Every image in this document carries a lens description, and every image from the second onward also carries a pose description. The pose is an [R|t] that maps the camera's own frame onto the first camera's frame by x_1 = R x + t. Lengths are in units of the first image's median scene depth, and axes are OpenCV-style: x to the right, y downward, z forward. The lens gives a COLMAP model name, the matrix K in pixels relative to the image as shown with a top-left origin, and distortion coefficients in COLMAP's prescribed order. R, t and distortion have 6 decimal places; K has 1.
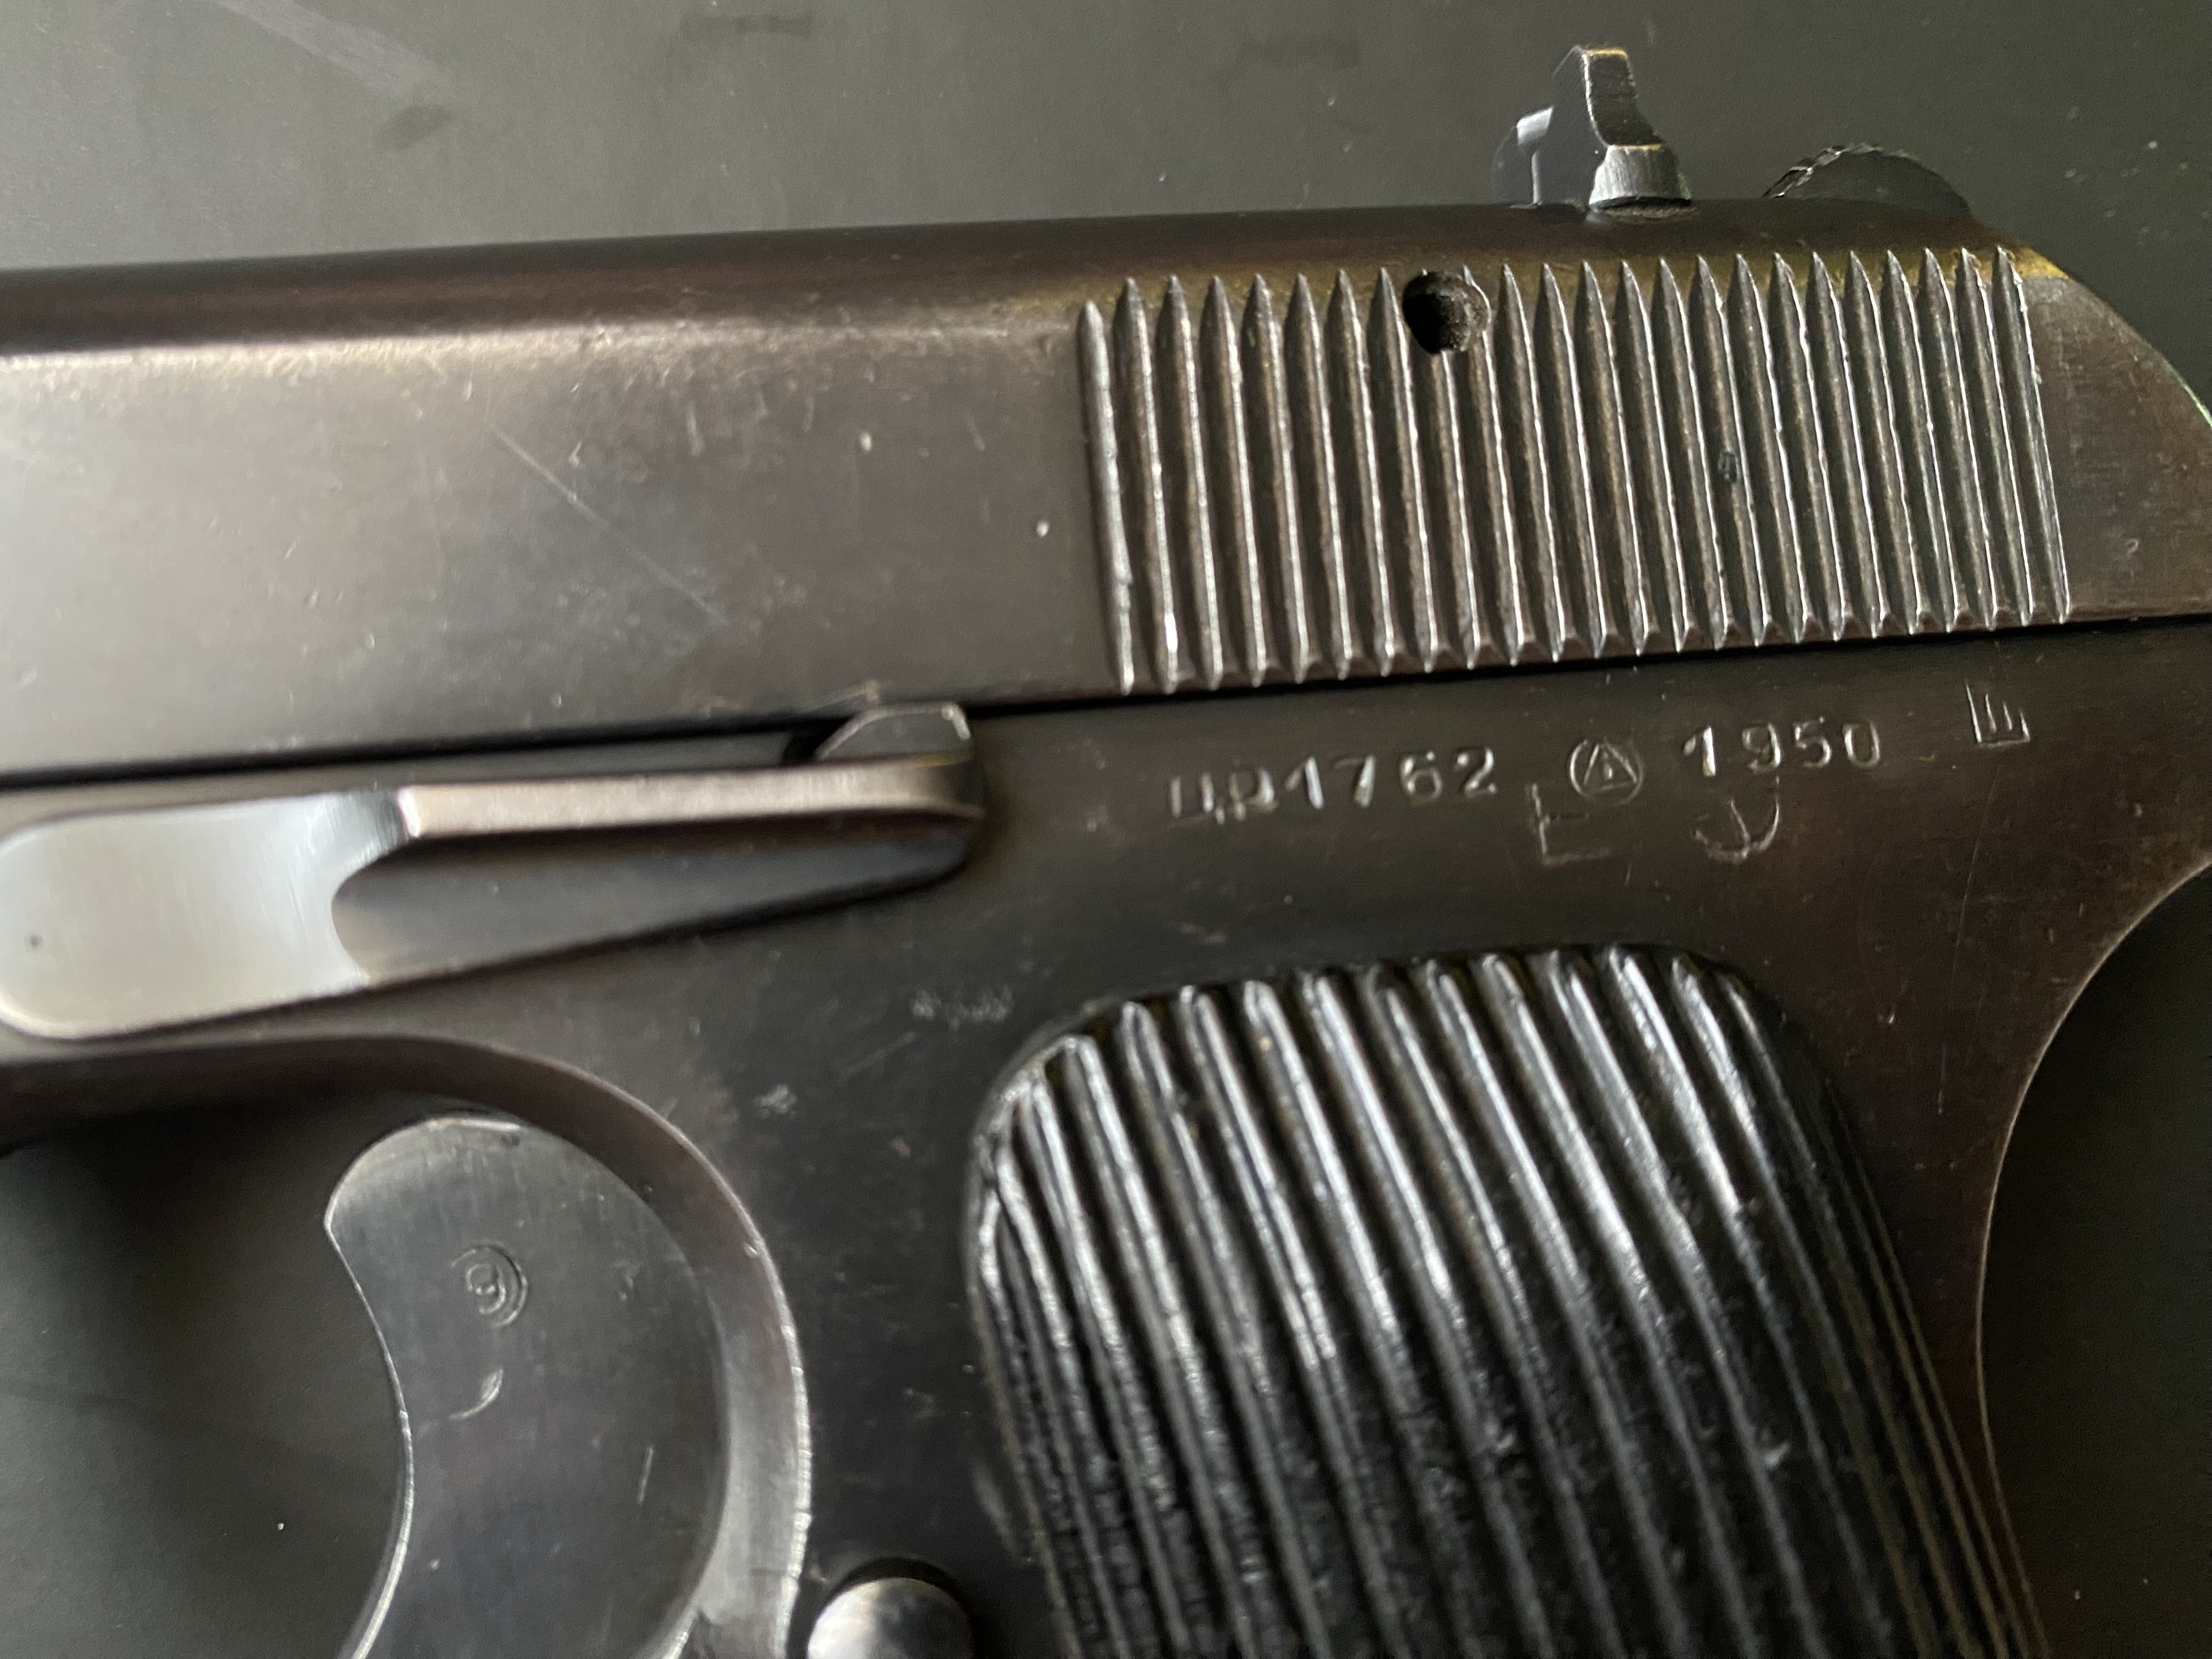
lens RADIAL K [[1659.1, 0, 1106.0], [0, 1659.1, 829.5], [0, 0, 1]] dist [-0.000019, -0.069557]
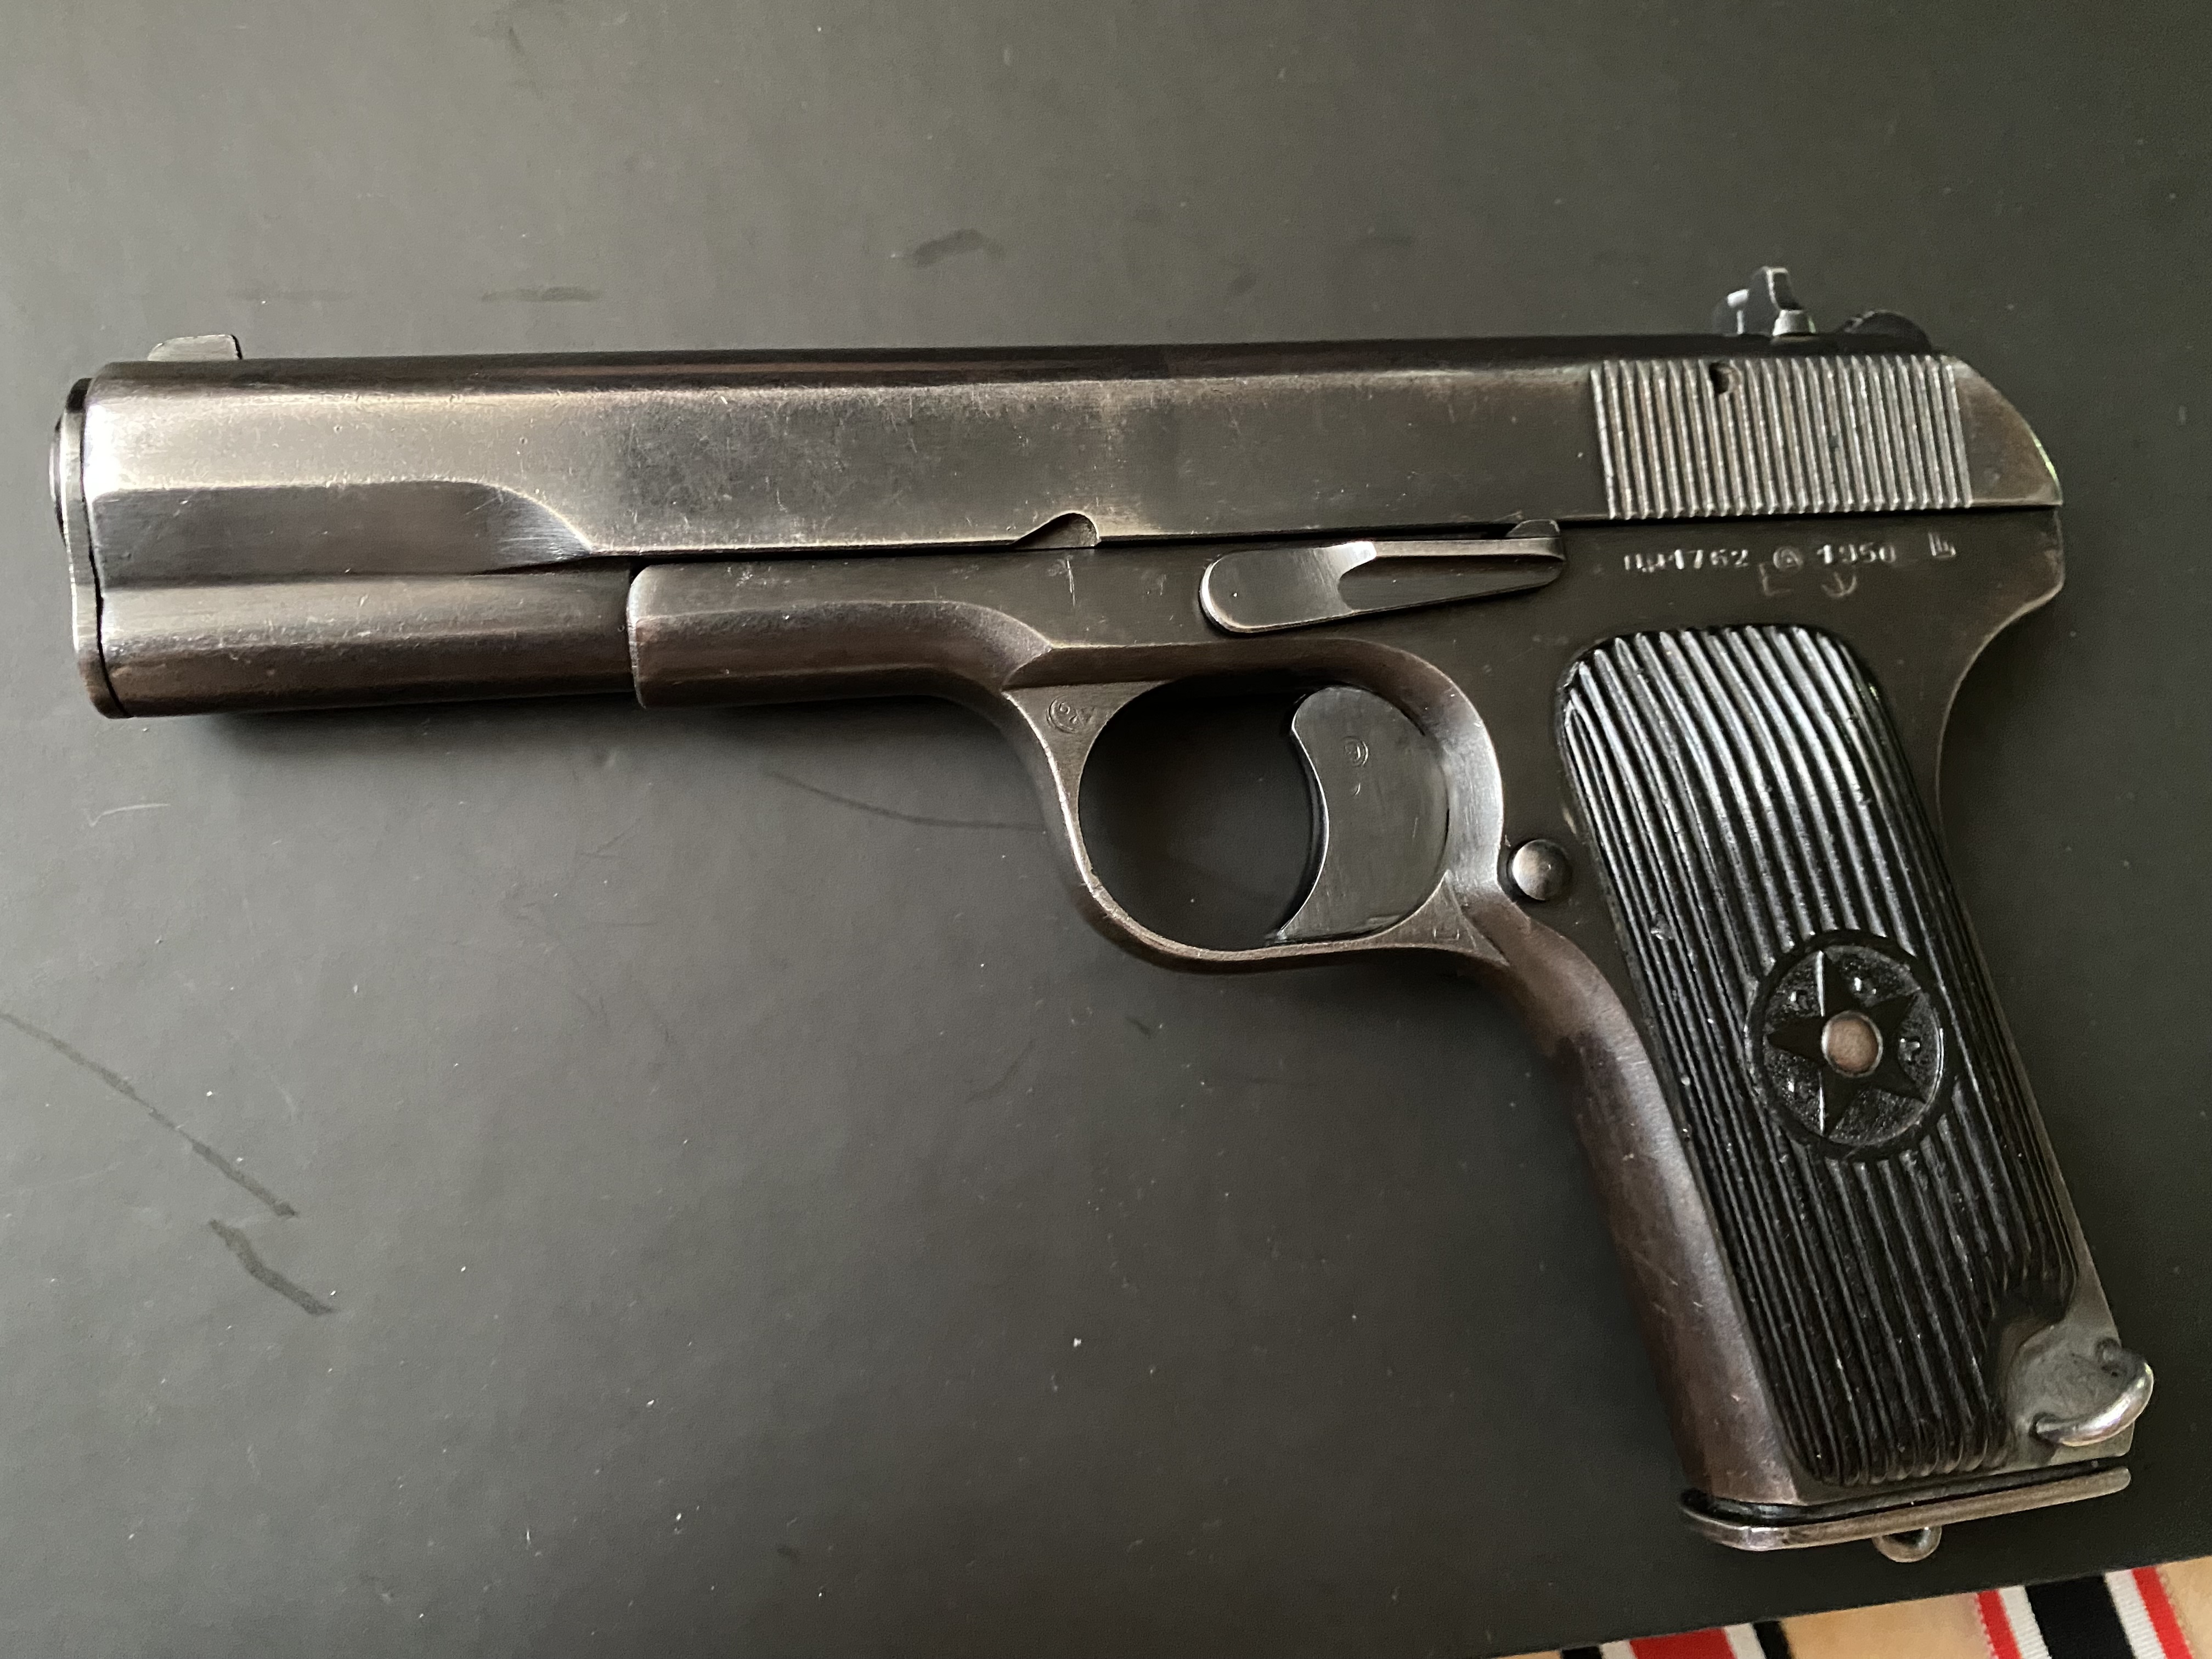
lens RADIAL K [[1673.0, 0, 1106.0], [0, 1673.0, 829.5], [0, 0, 1]] dist [0.007770, -0.001825]
pose [[0.998342, 0.013698, 0.055911, -0.879423], [-0.011348, 0.999047, -0.042143, 0.498471], [-0.056435, 0.041439, 0.997546, -1.476988]]
